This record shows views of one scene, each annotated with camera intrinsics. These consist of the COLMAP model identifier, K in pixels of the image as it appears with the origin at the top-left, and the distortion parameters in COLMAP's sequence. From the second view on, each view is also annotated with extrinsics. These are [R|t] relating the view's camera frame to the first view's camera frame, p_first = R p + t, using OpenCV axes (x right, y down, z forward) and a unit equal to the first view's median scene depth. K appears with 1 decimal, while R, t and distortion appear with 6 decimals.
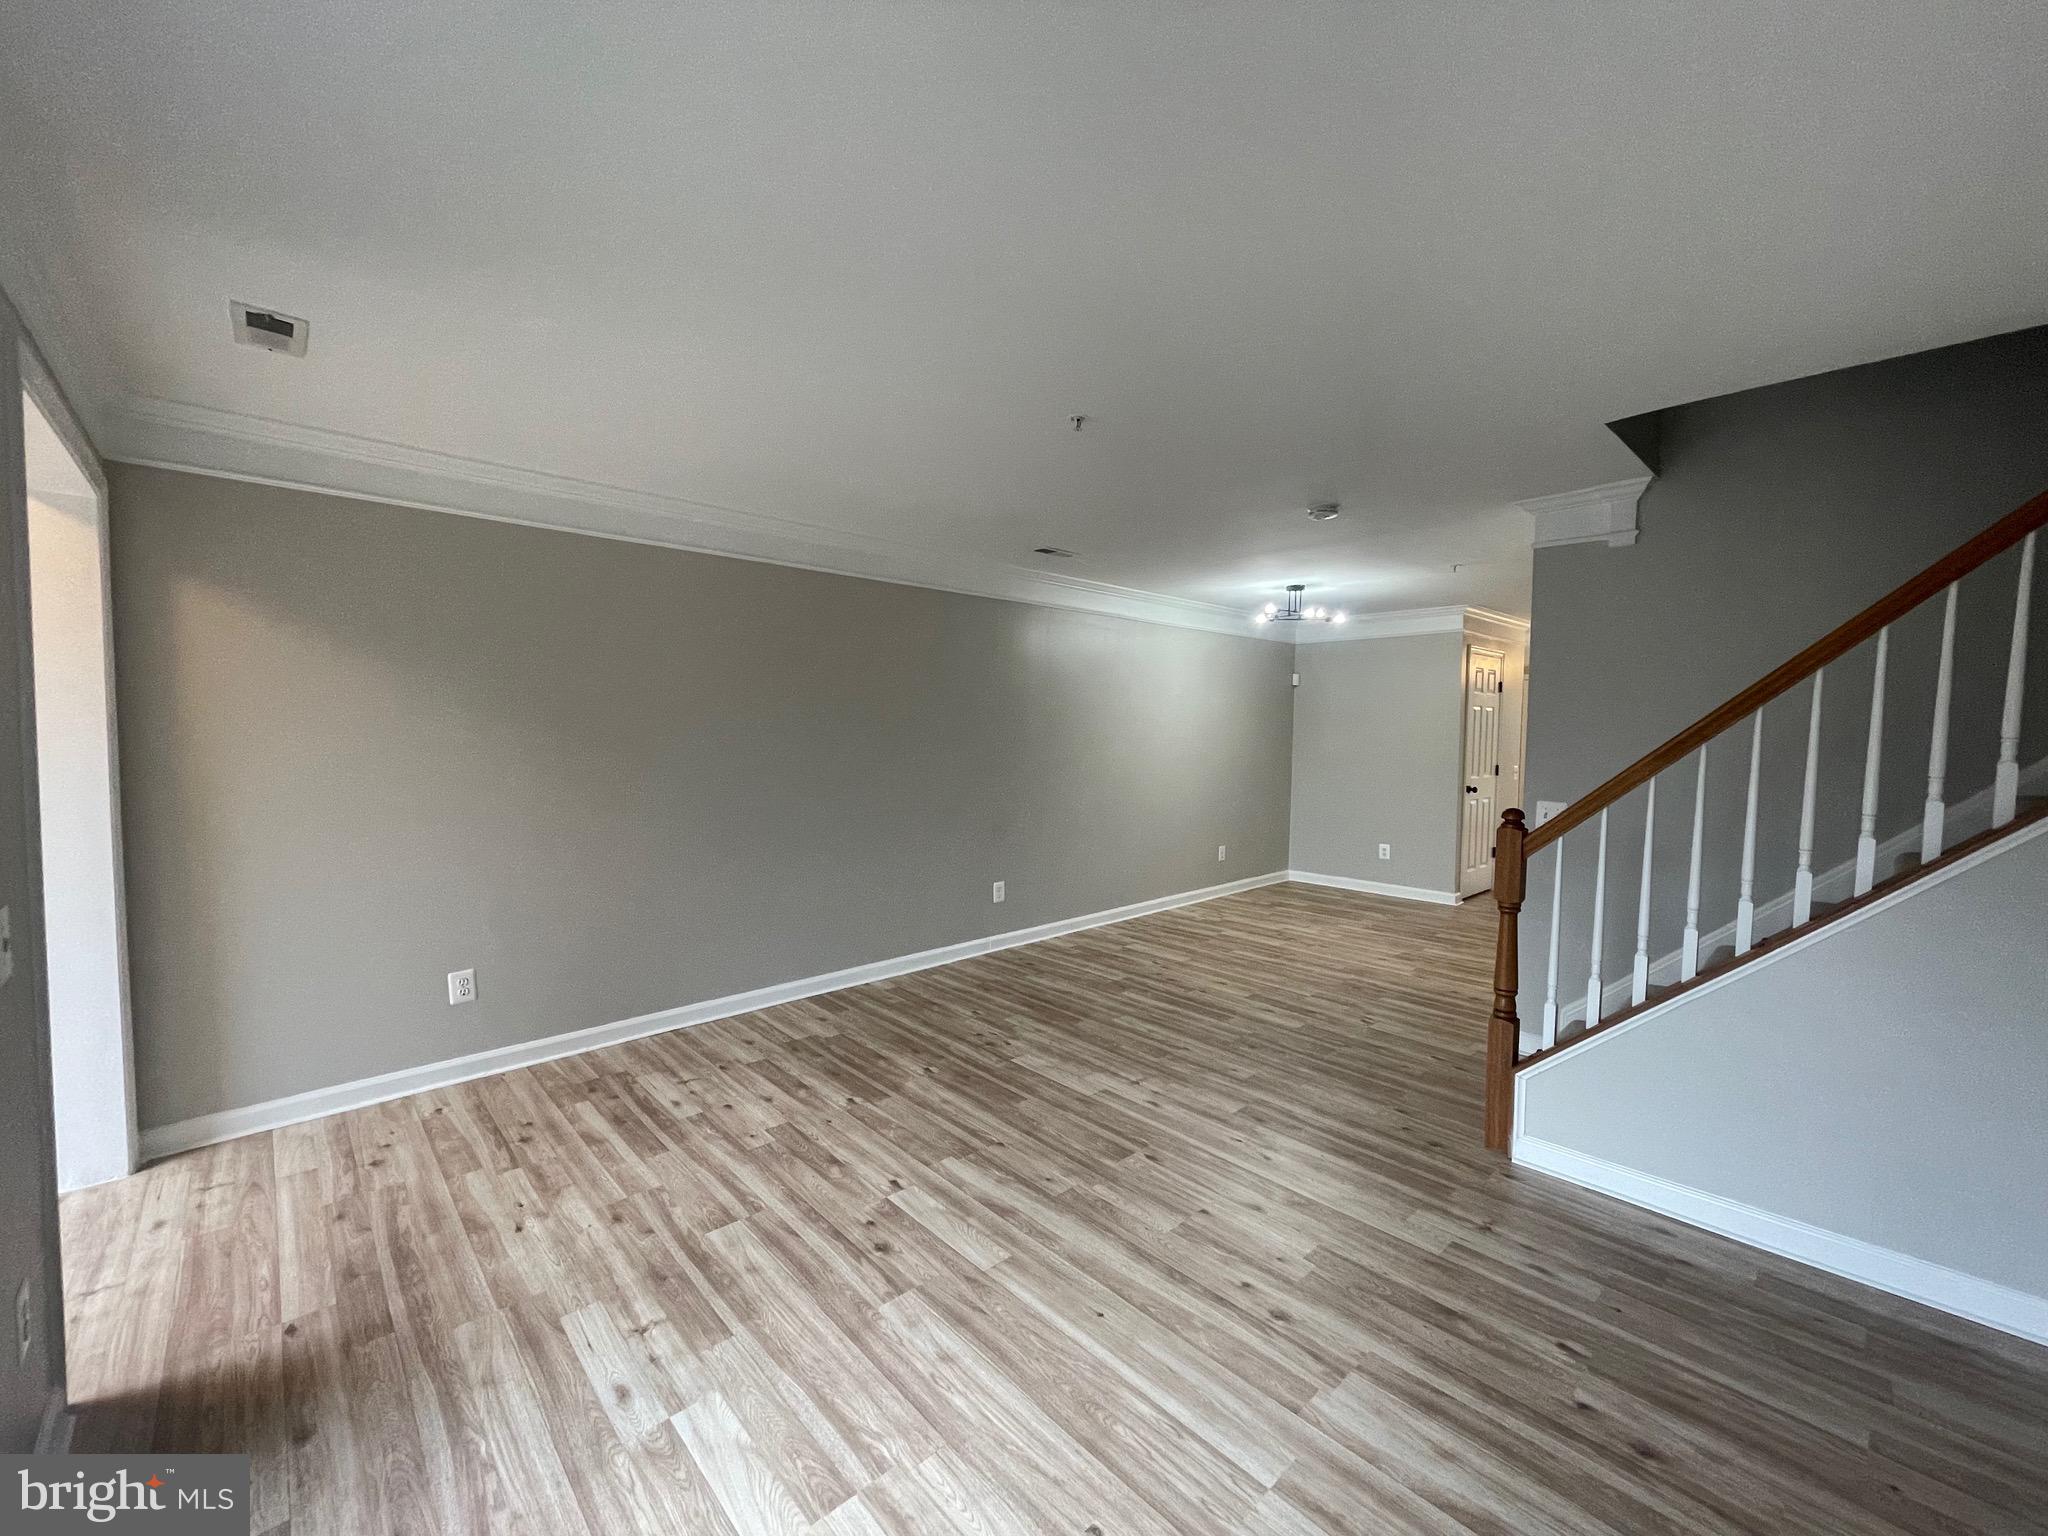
lens RADIAL K [[826.9, 0, 1026.1], [0, 826.9, 774.4], [0, 0, 1]] dist [-0.002318, -0.000644]
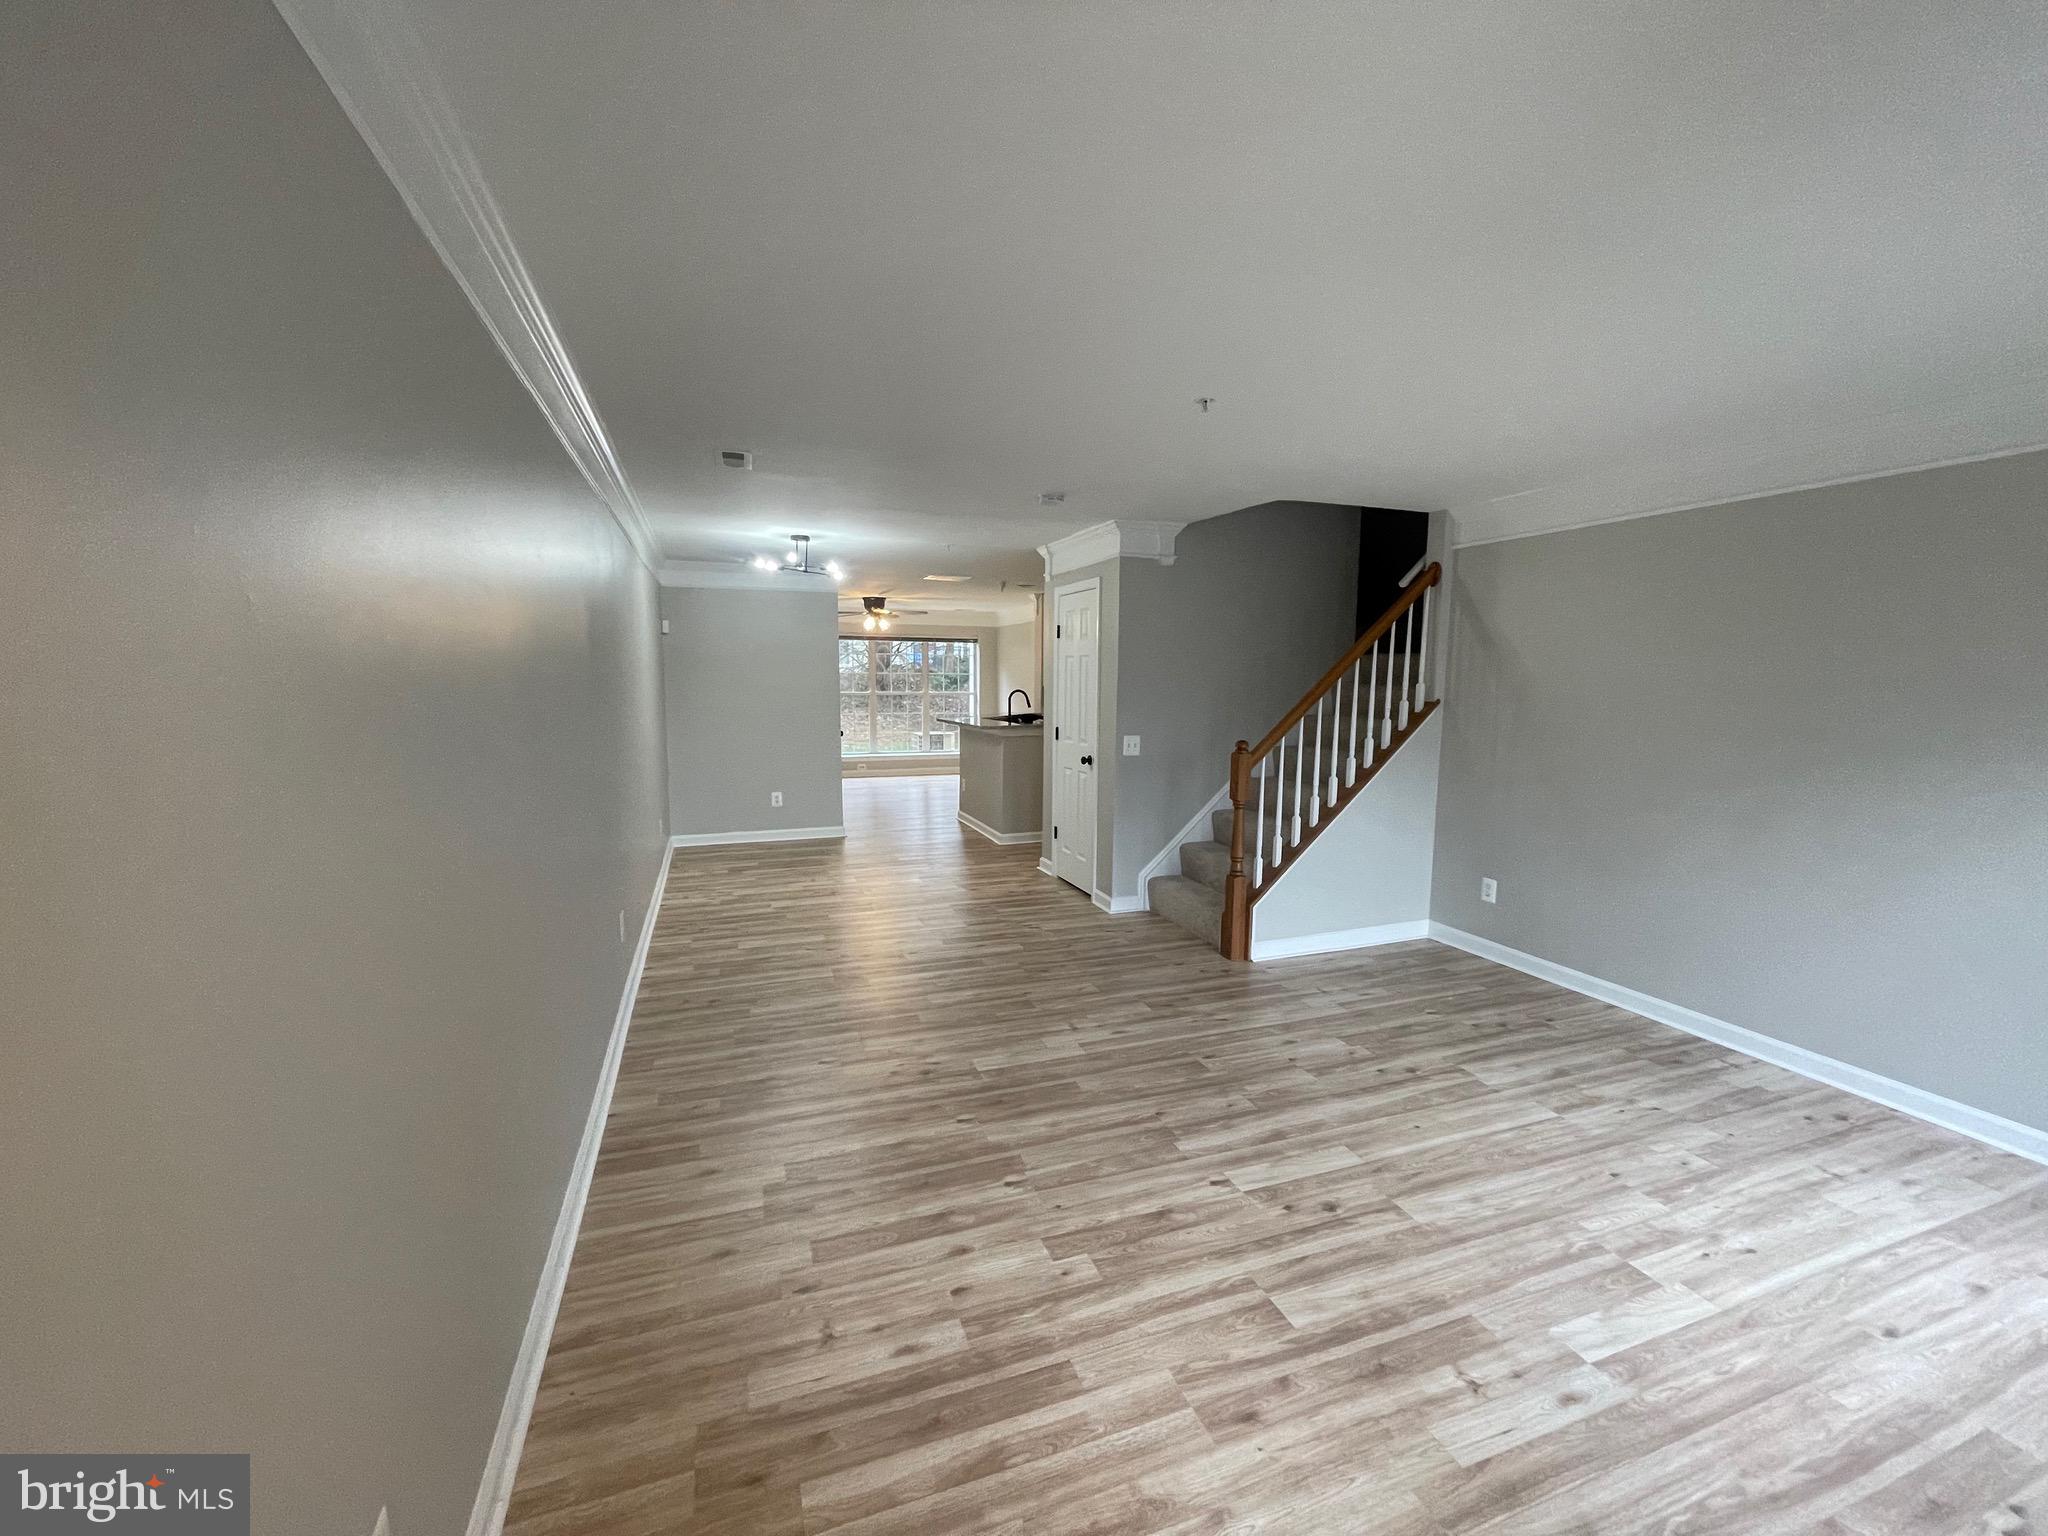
lens RADIAL K [[826.9, 0, 1040.1], [0, 826.9, 755.9], [0, 0, 1]] dist [-0.002318, -0.000644]
pose [[0.388945, -0.097457, 0.916092, -1.008548], [0.051752, 0.995130, 0.083893, -0.079826], [-0.919806, 0.014780, 0.392095, 0.767420]]
